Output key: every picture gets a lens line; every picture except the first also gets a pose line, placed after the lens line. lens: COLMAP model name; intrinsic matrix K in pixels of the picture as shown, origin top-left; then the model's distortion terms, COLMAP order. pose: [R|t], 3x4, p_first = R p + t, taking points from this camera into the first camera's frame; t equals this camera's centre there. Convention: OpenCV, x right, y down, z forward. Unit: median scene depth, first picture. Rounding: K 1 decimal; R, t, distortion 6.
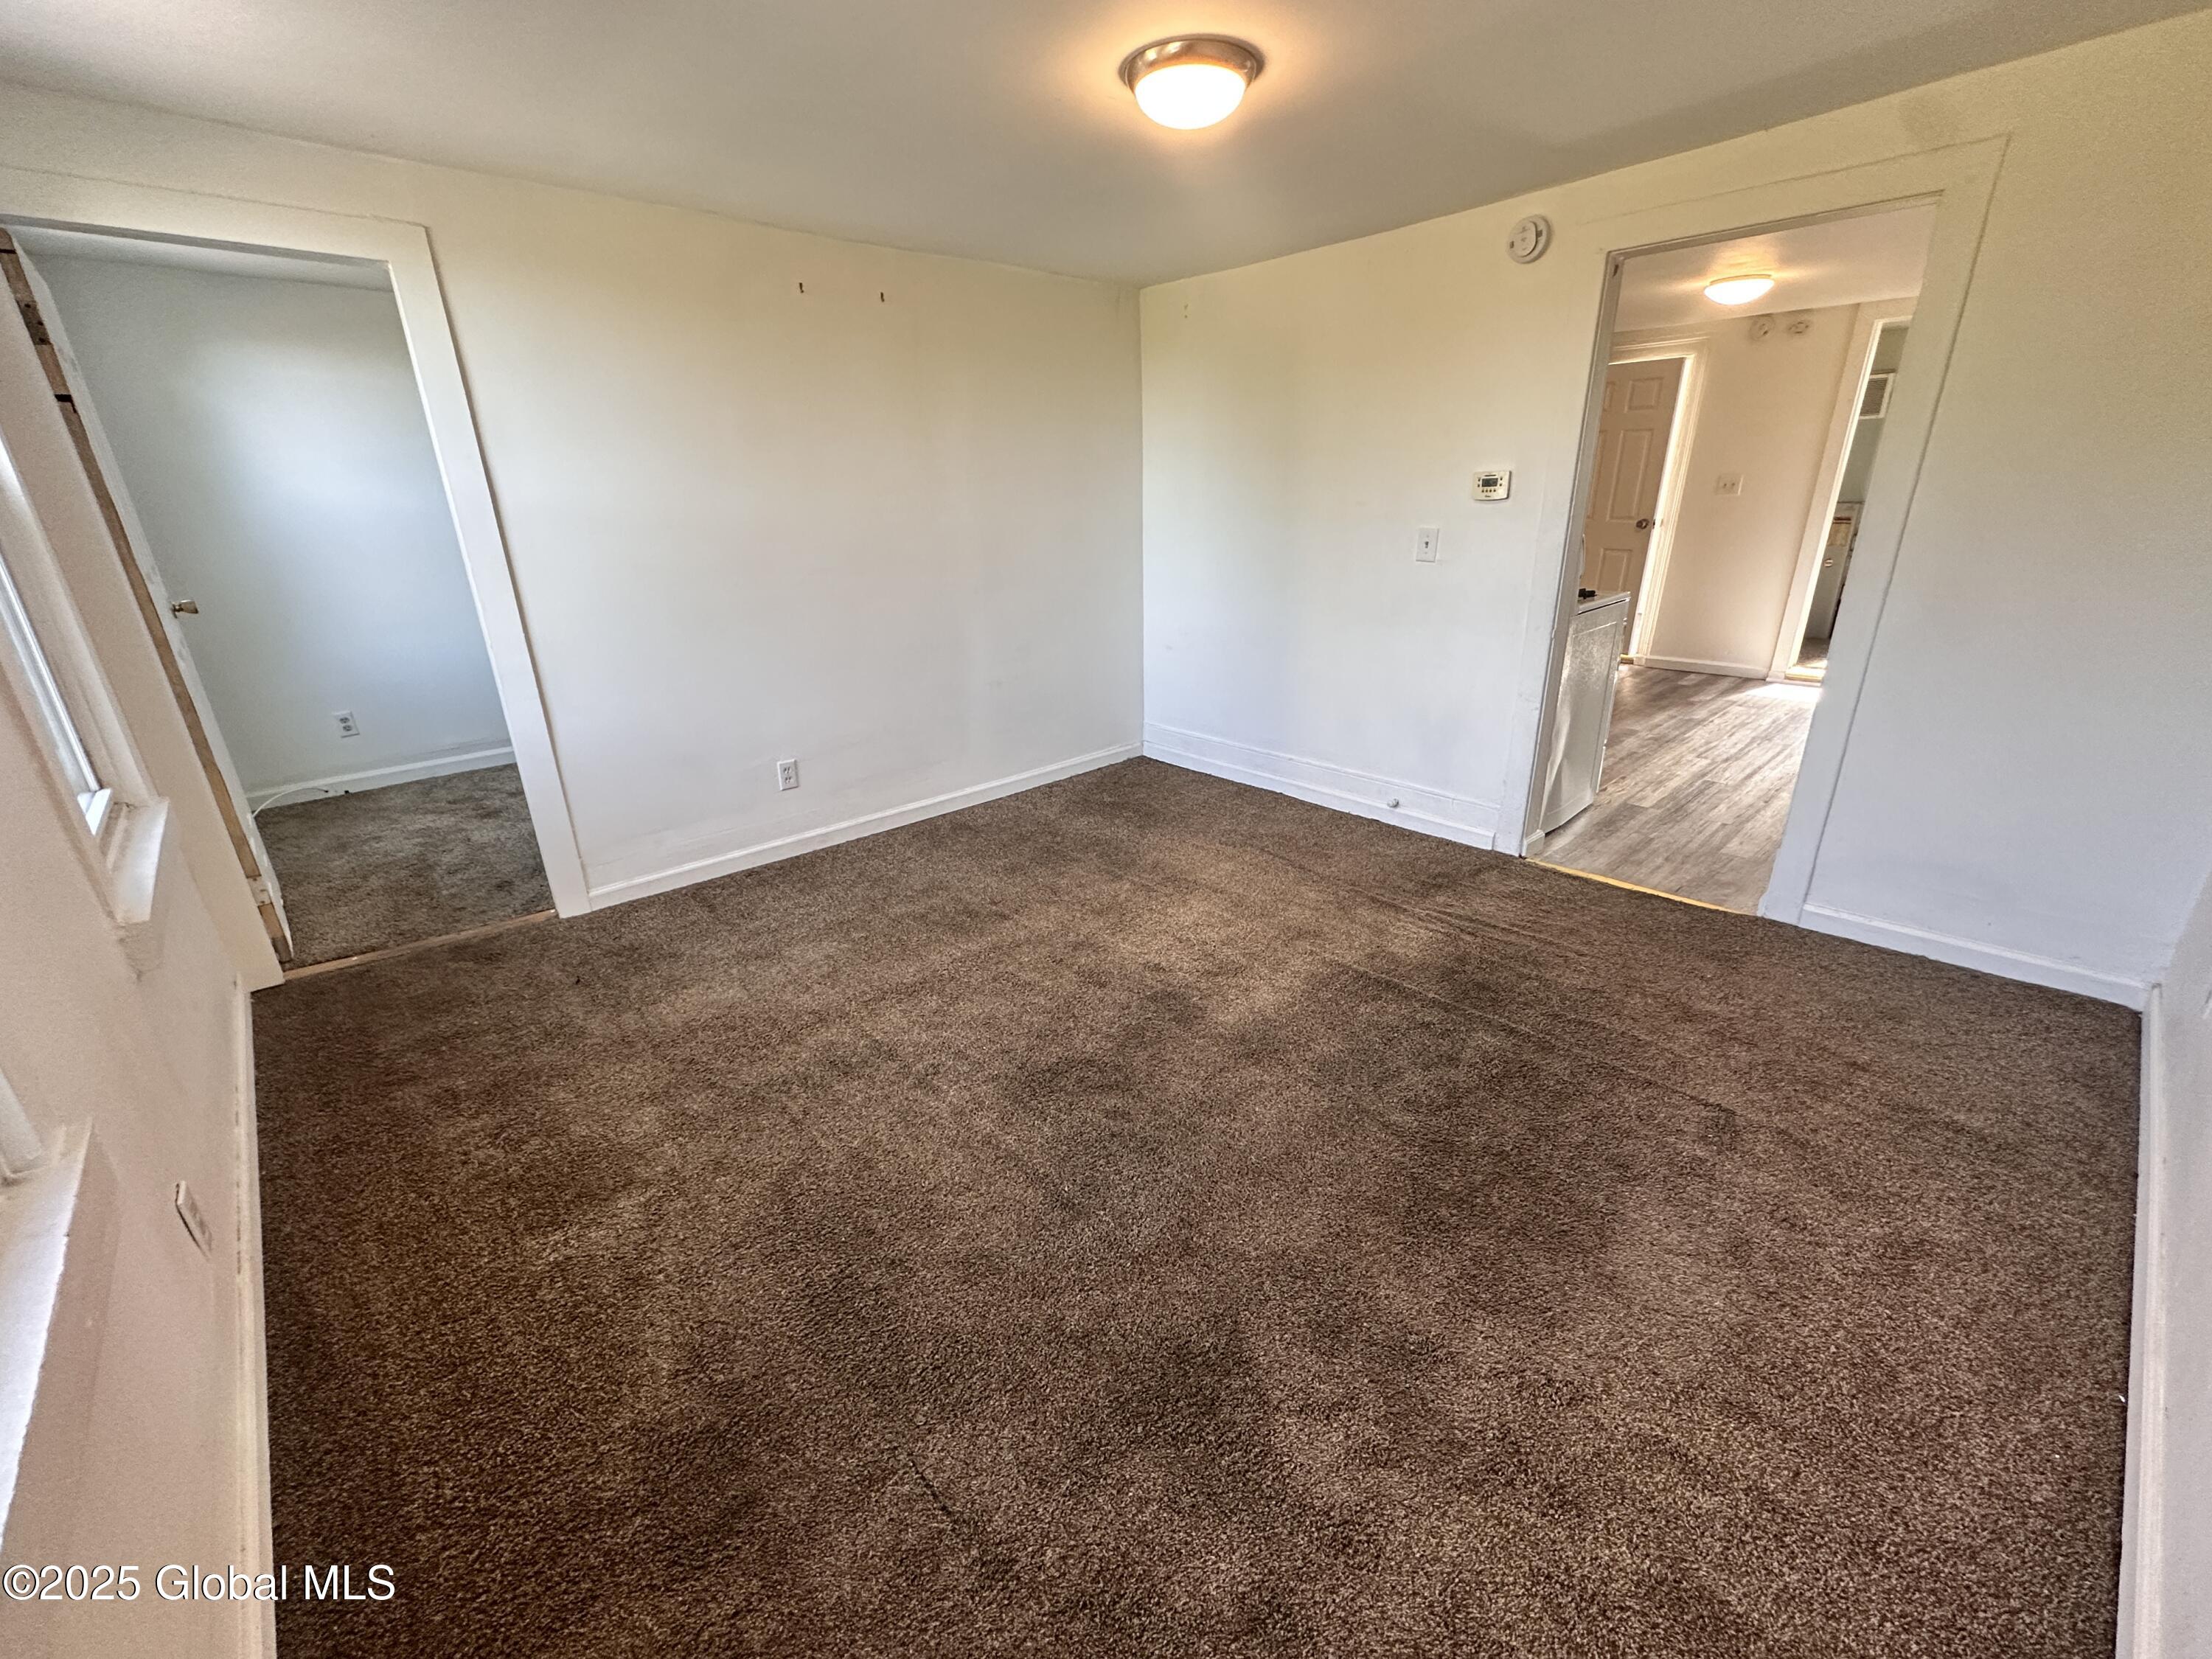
lens RADIAL K [[894.9, 0, 1111.4], [0, 894.9, 830.3], [0, 0, 1]] dist [-0.001129, -0.001407]
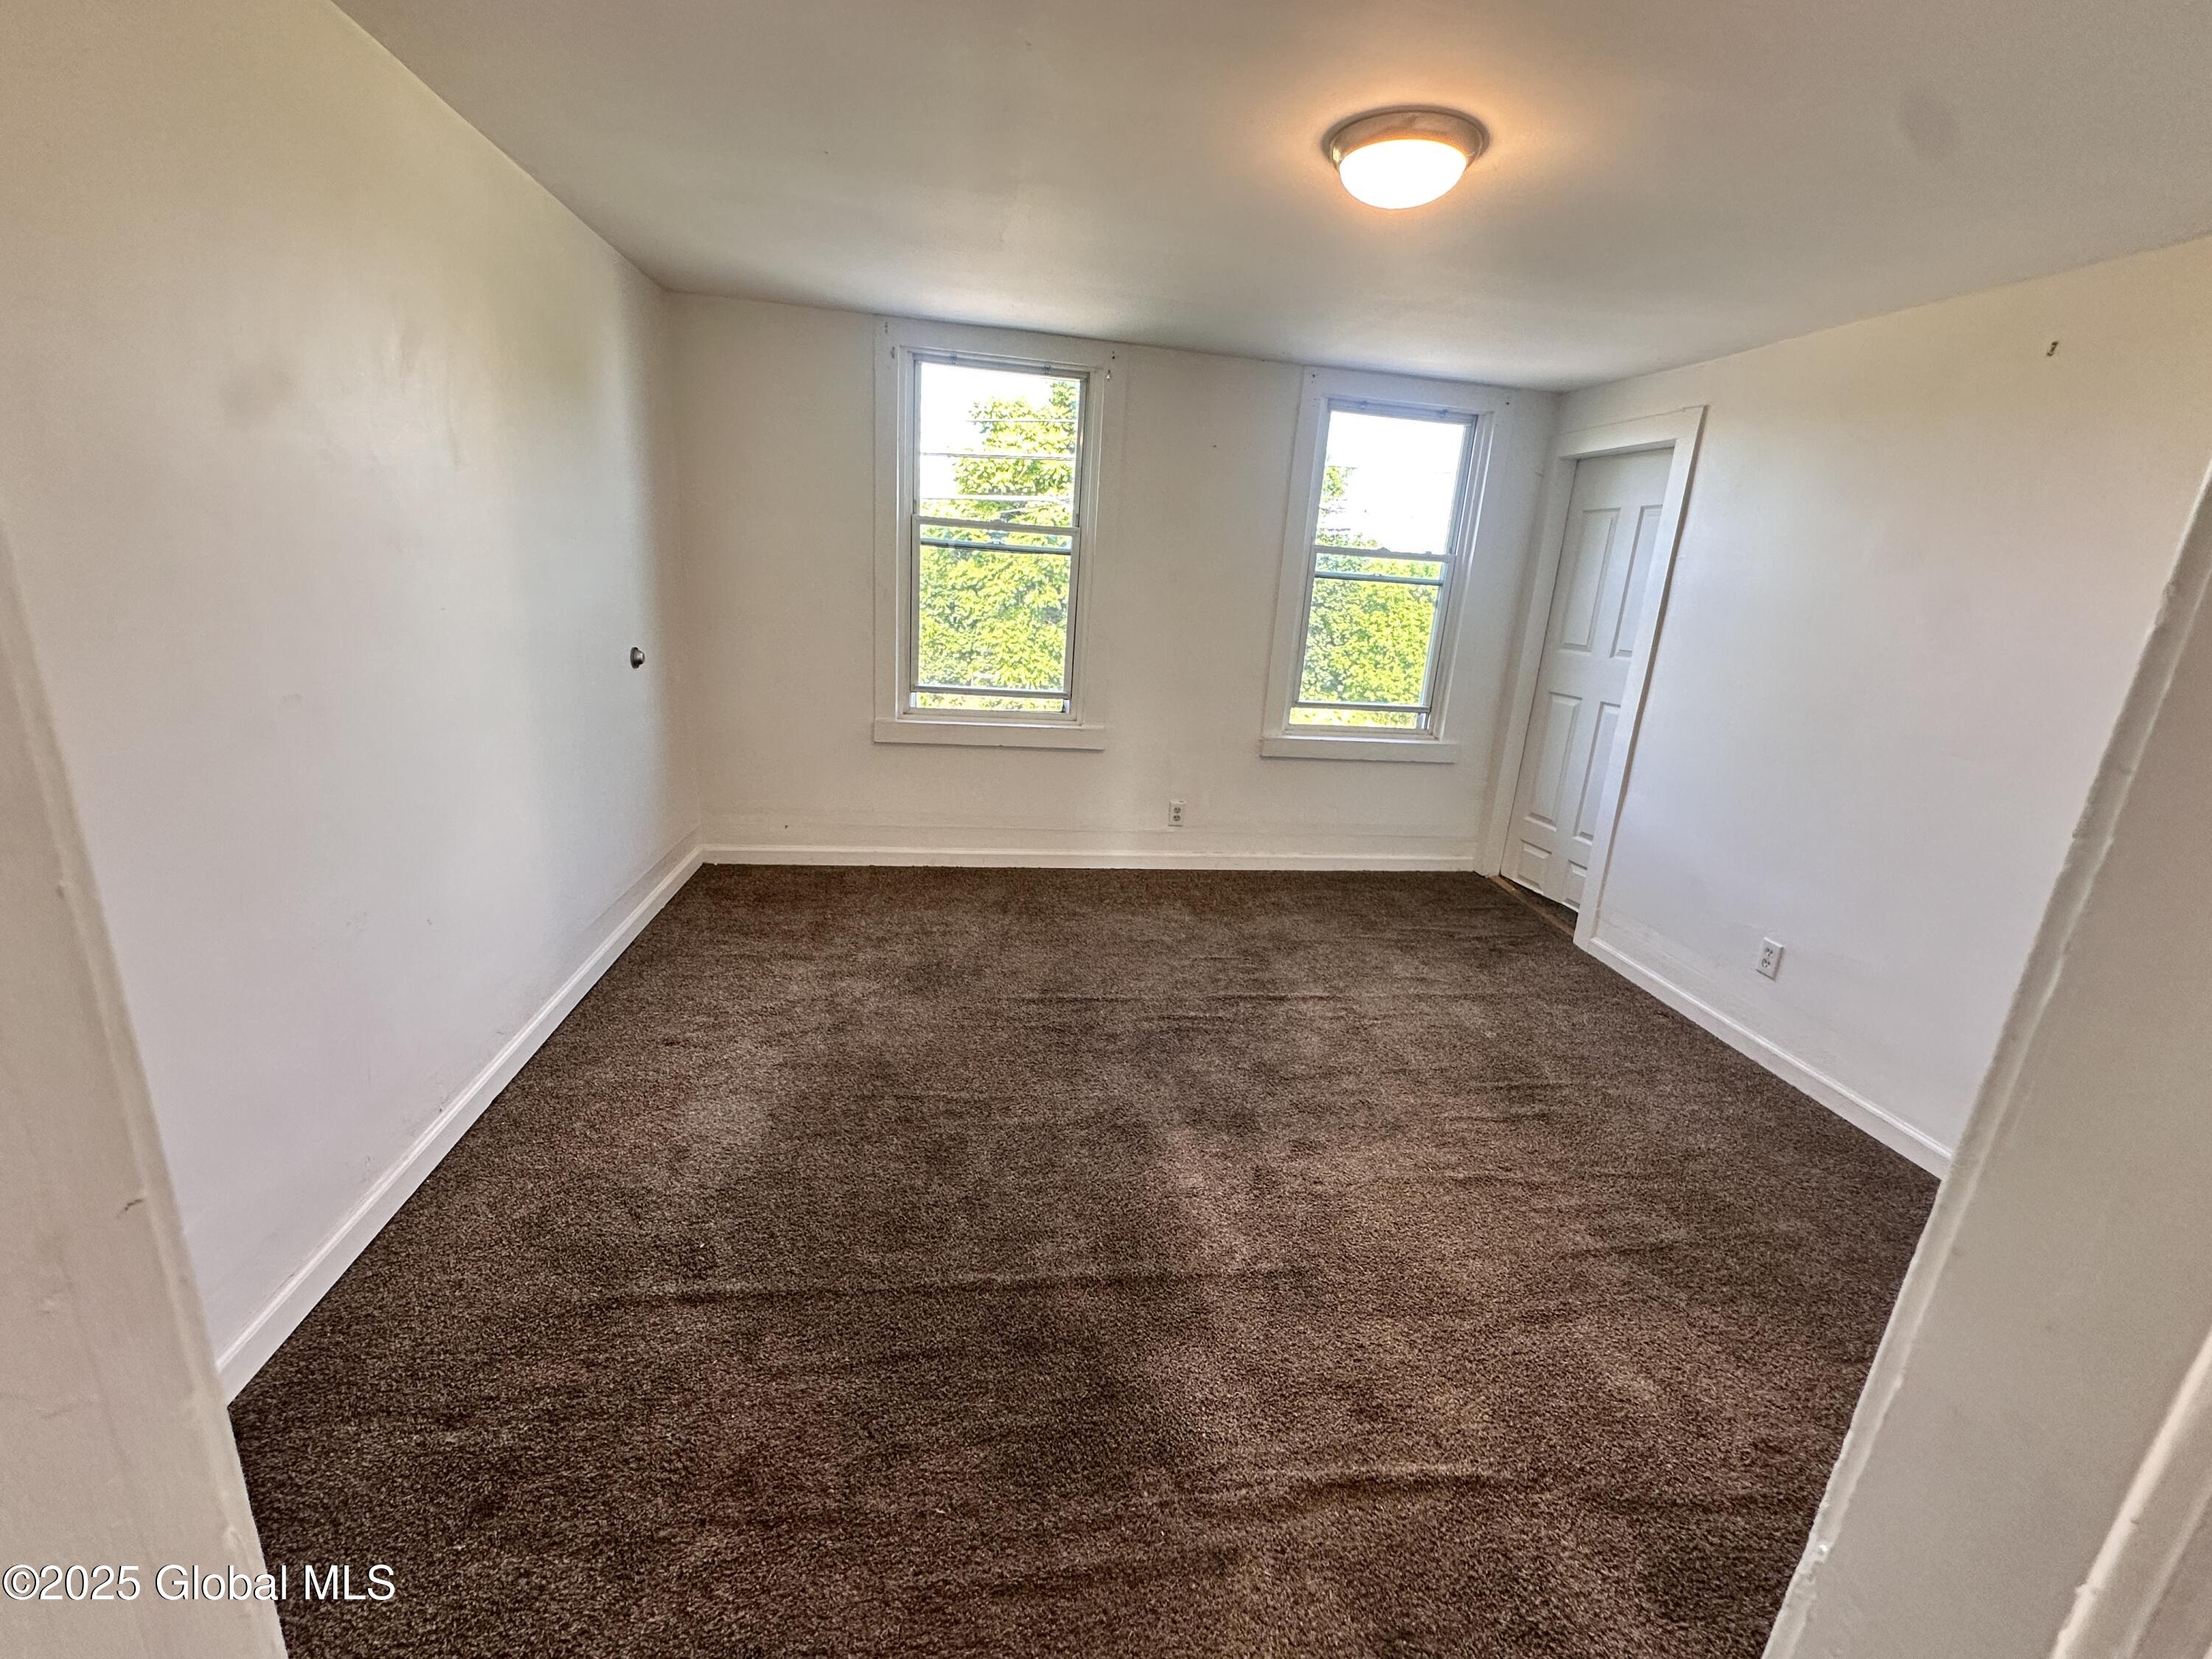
lens RADIAL K [[894.9, 0, 1113.7], [0, 894.9, 823.7], [0, 0, 1]] dist [-0.001129, -0.001407]
pose [[-0.548394, 0.209444, -0.809566, 0.828851], [-0.348915, 0.822512, 0.449146, -0.443036], [0.759949, 0.528779, -0.377983, 1.092054]]
